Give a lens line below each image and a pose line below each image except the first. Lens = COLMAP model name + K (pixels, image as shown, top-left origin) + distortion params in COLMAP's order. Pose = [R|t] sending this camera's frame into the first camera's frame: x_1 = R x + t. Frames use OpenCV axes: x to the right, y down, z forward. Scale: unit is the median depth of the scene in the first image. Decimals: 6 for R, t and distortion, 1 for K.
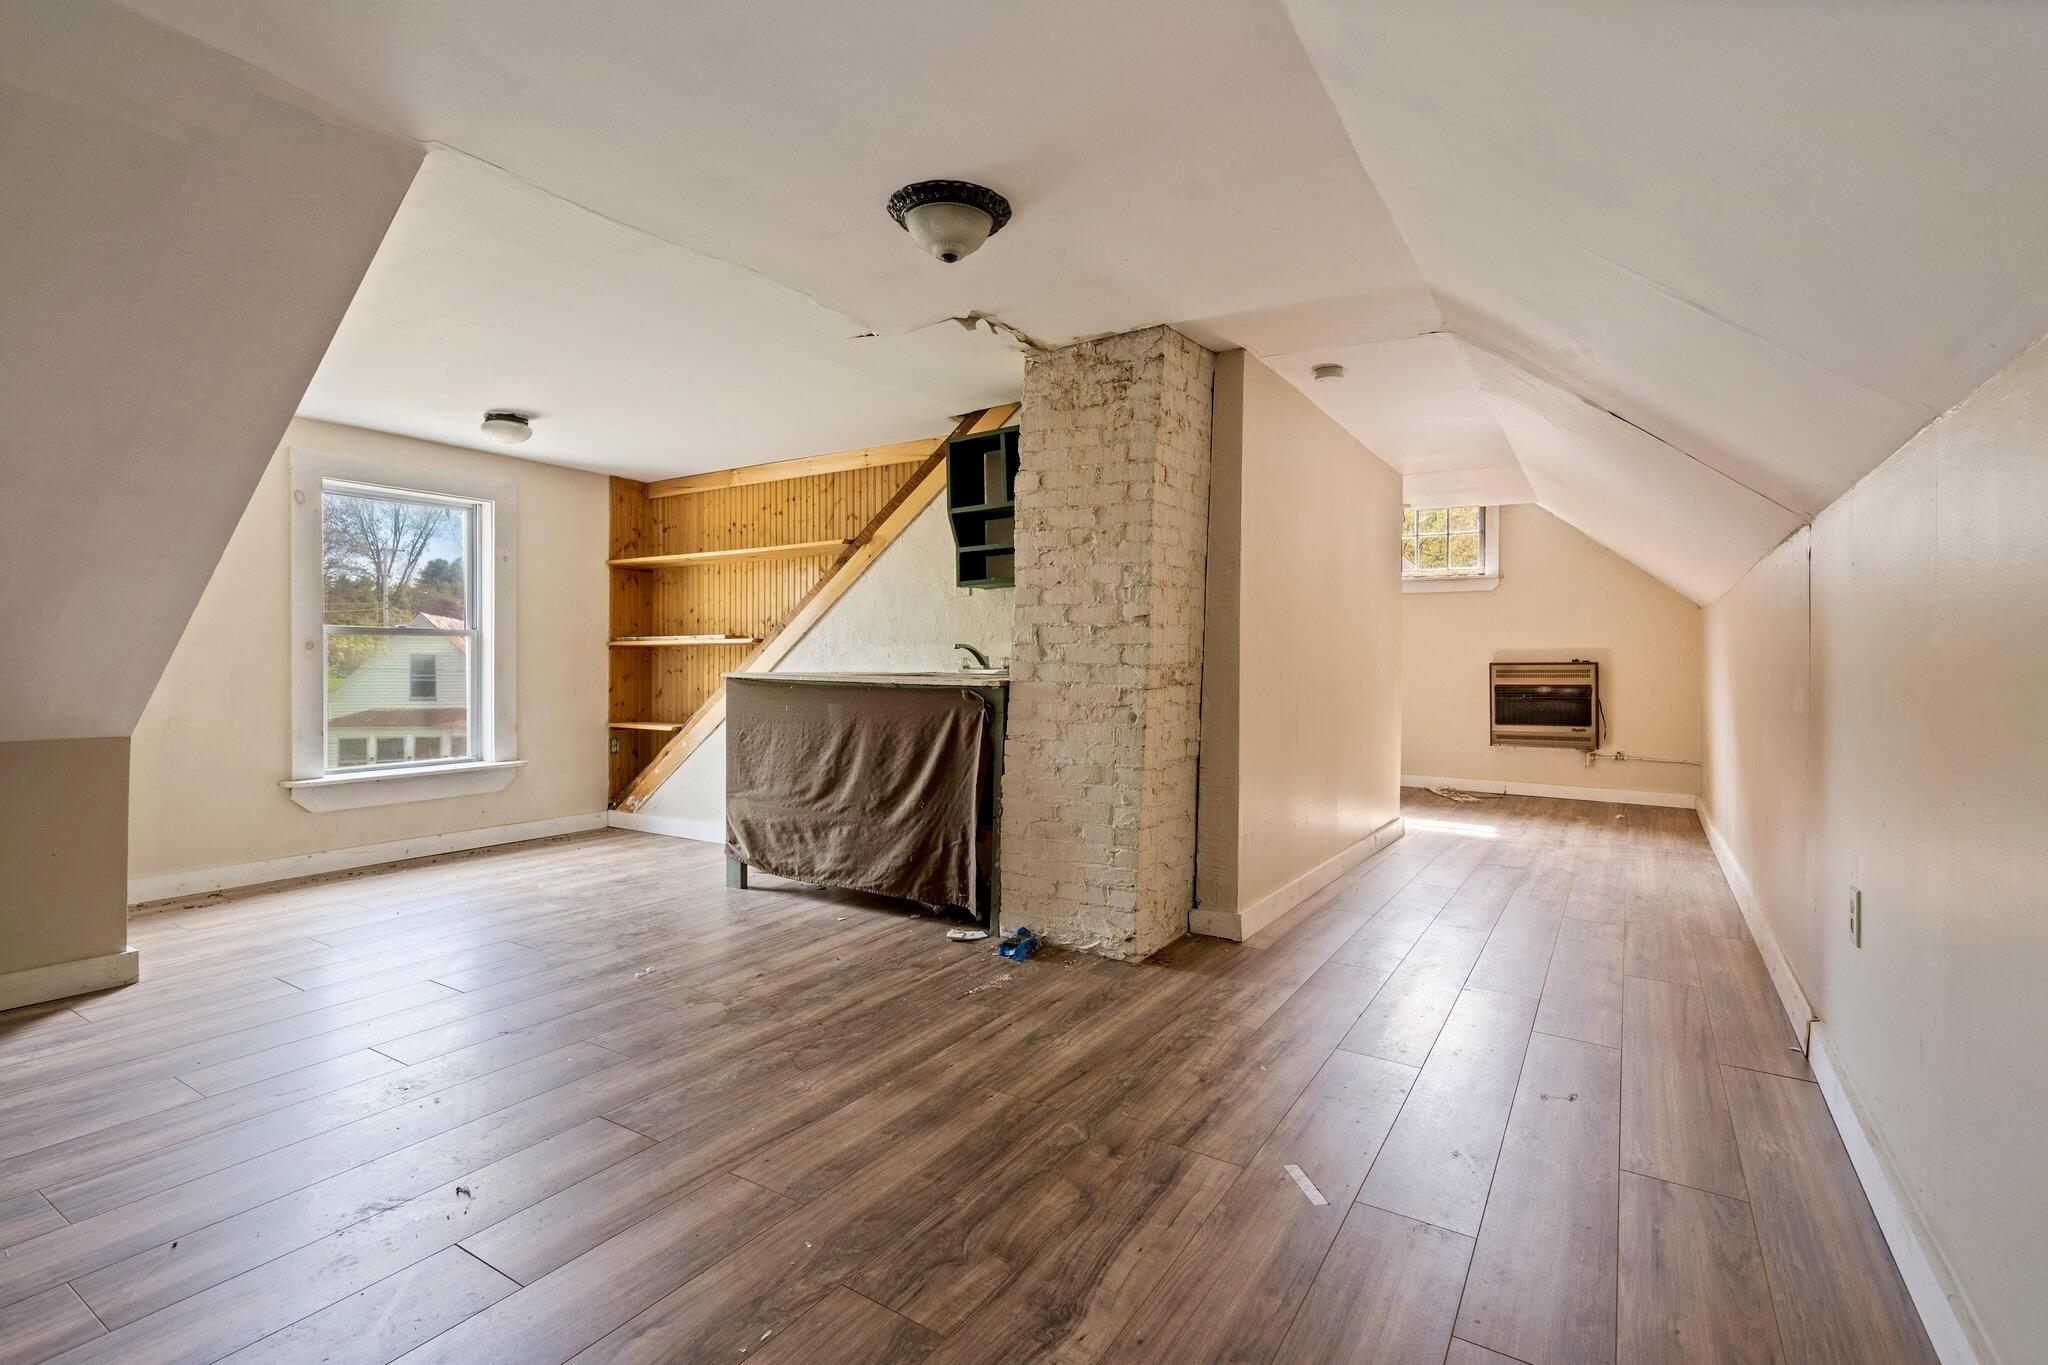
lens RADIAL K [[953.0, 0, 1026.2], [0, 953.0, 672.2], [0, 0, 1]] dist [-0.004643, -0.000291]
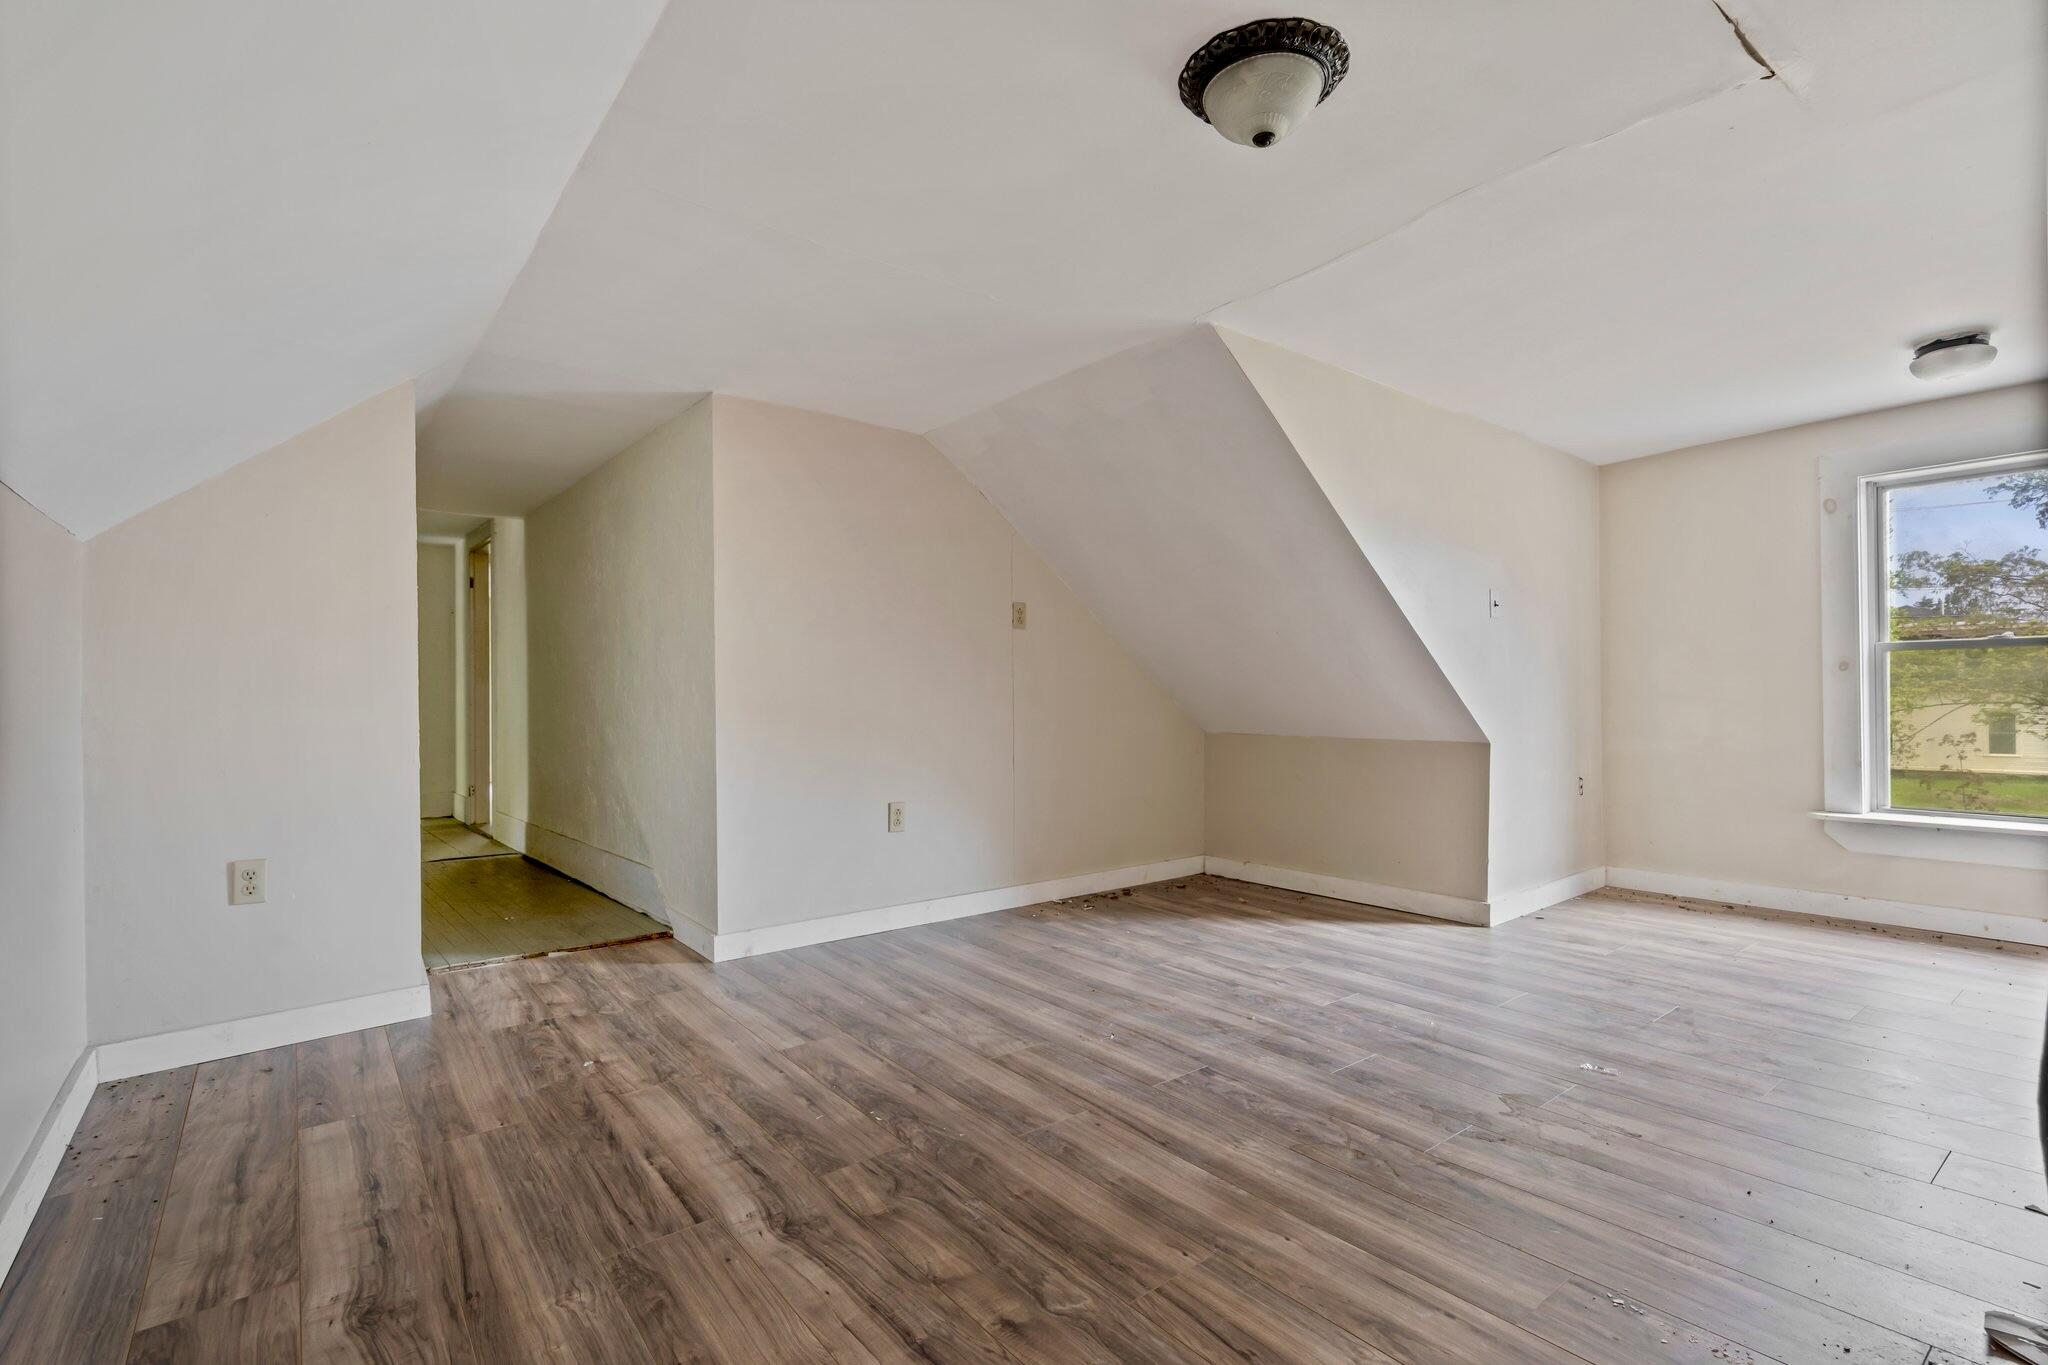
lens RADIAL K [[953.0, 0, 1026.7], [0, 953.0, 690.6], [0, 0, 1]] dist [-0.004643, -0.000291]
pose [[-0.341172, -0.001211, -0.940000, 0.765764], [-0.002547, 0.999997, -0.000364, -0.003533], [0.939998, 0.002270, -0.341174, 1.211794]]
